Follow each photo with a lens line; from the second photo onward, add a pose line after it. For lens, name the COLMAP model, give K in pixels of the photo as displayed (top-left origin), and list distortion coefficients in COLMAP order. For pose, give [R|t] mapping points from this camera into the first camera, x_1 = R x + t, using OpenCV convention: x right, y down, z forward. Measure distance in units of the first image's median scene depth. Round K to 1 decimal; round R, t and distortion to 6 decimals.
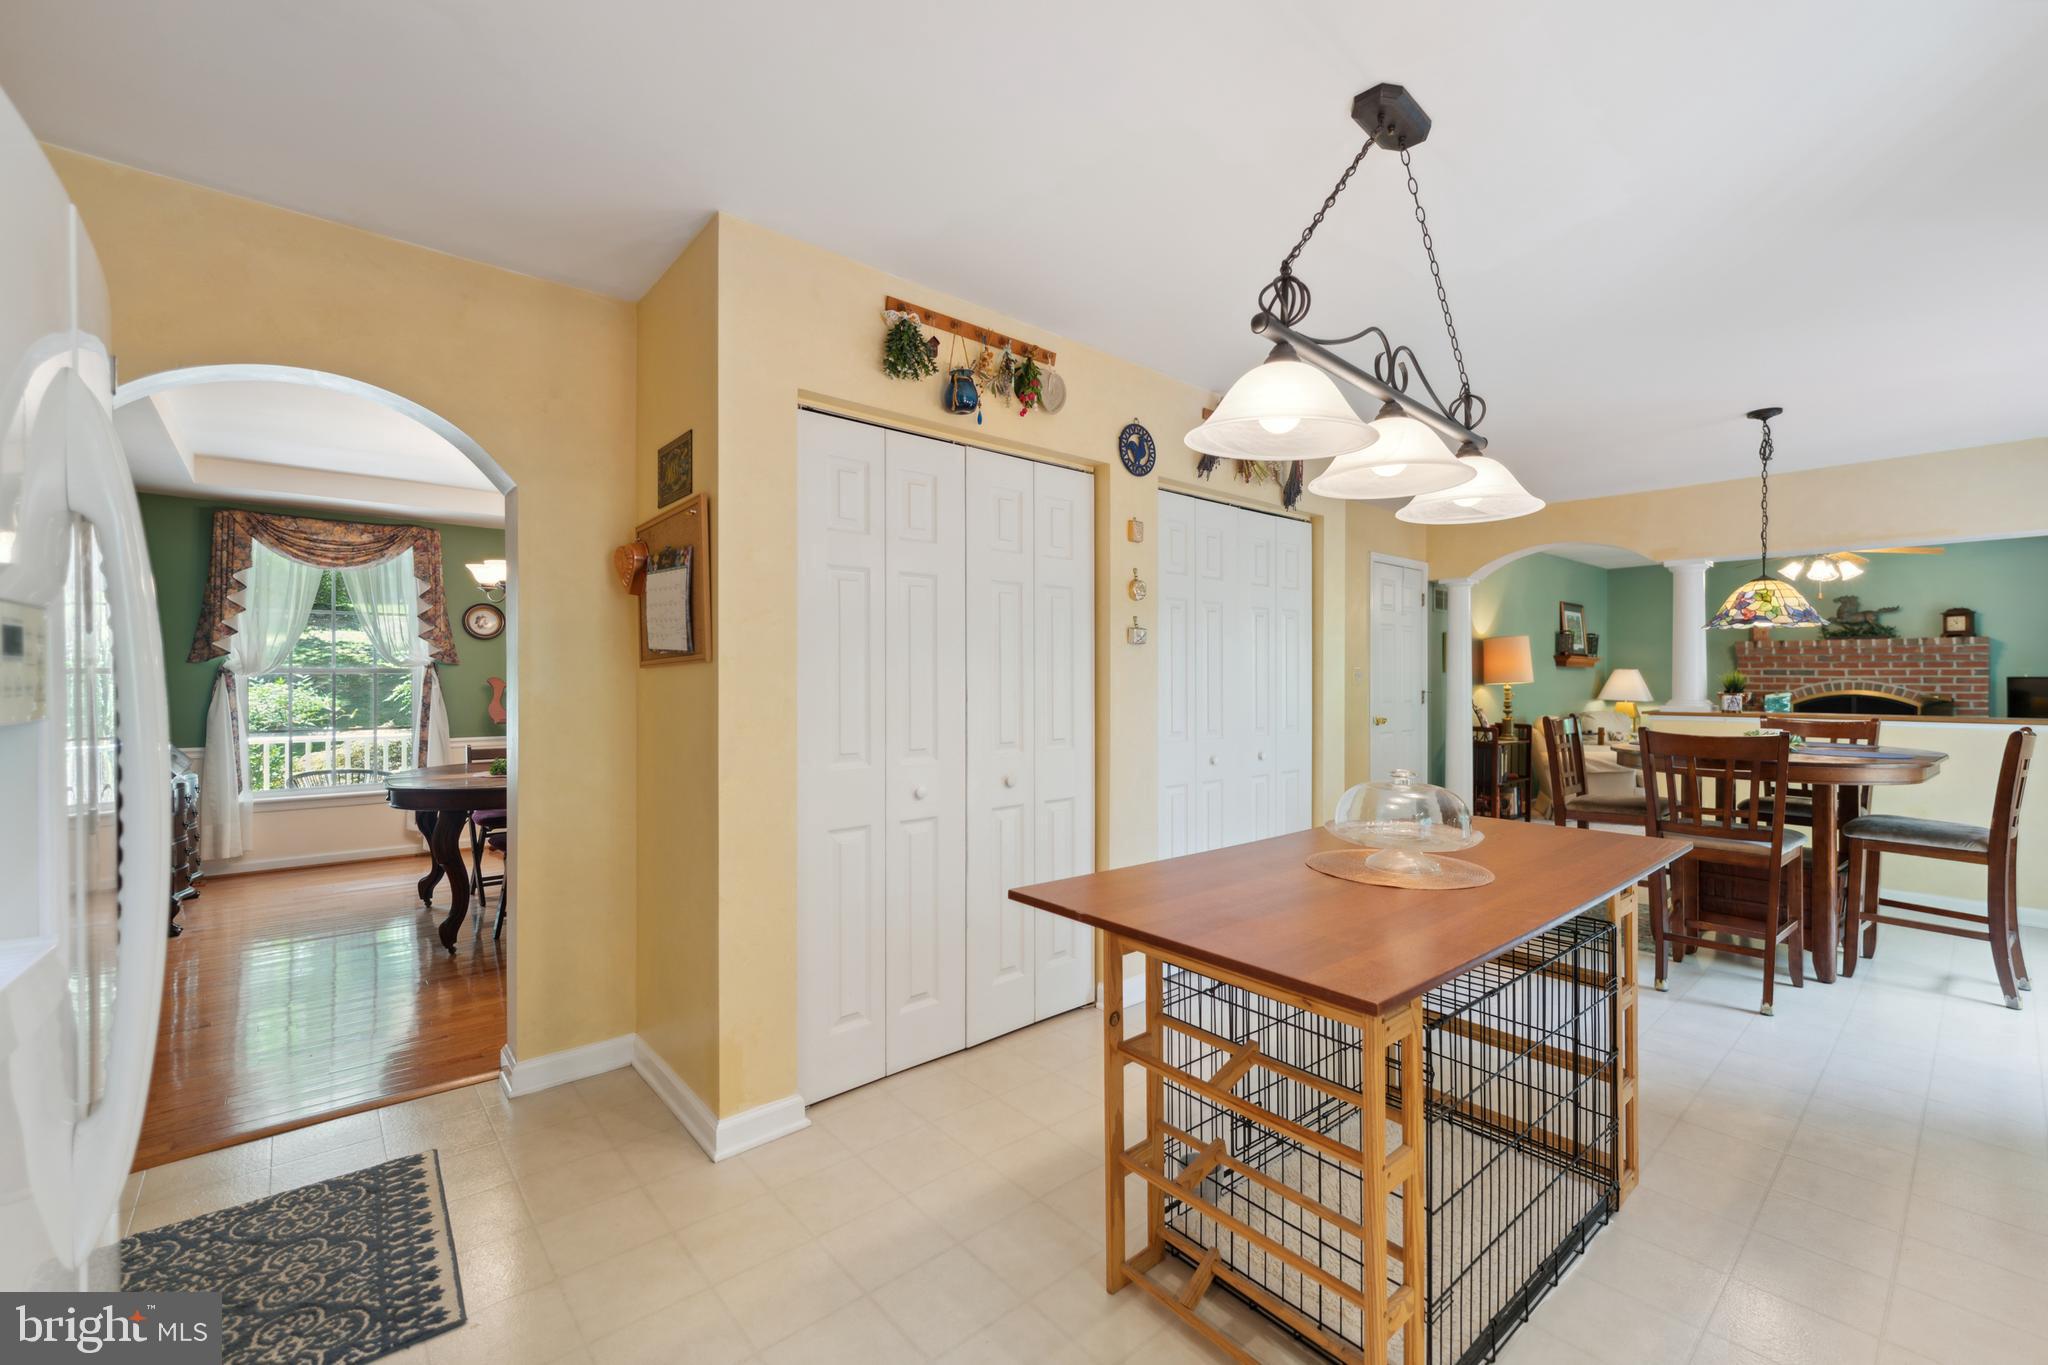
lens RADIAL K [[836.4, 0, 1099.3], [0, 836.4, 700.3], [0, 0, 1]] dist [0.002514, -0.000086]
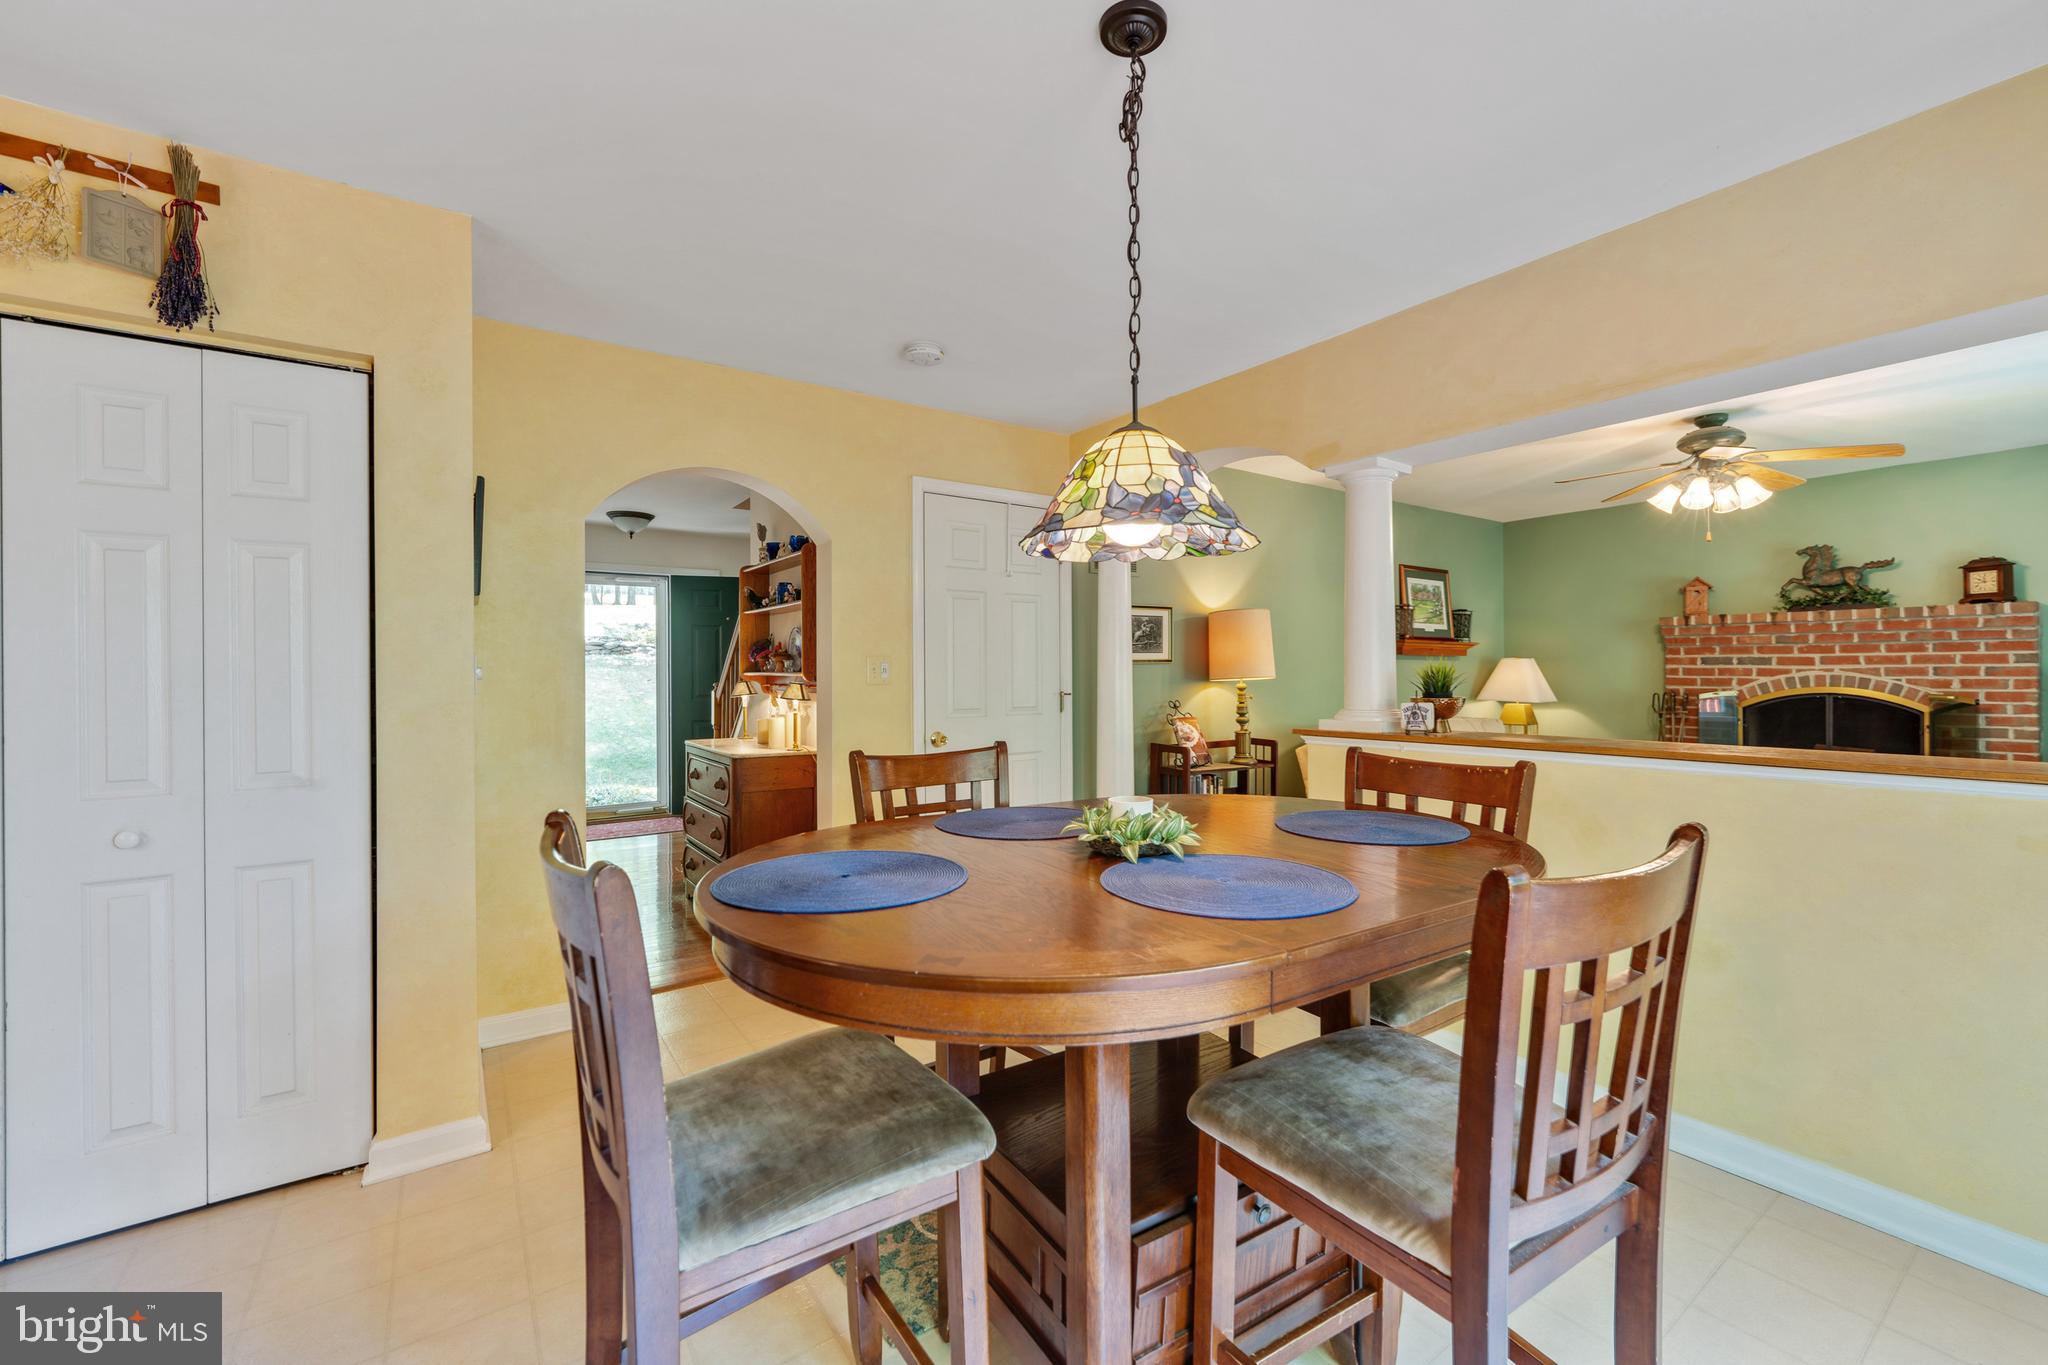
lens RADIAL K [[836.4, 0, 1091.2], [0, 836.4, 694.6], [0, 0, 1]] dist [0.002514, -0.000086]
pose [[0.994473, -0.002564, -0.104964, 0.395074], [0.002442, 0.999996, -0.001287, -0.006537], [0.104967, 0.001024, 0.994475, 0.280749]]
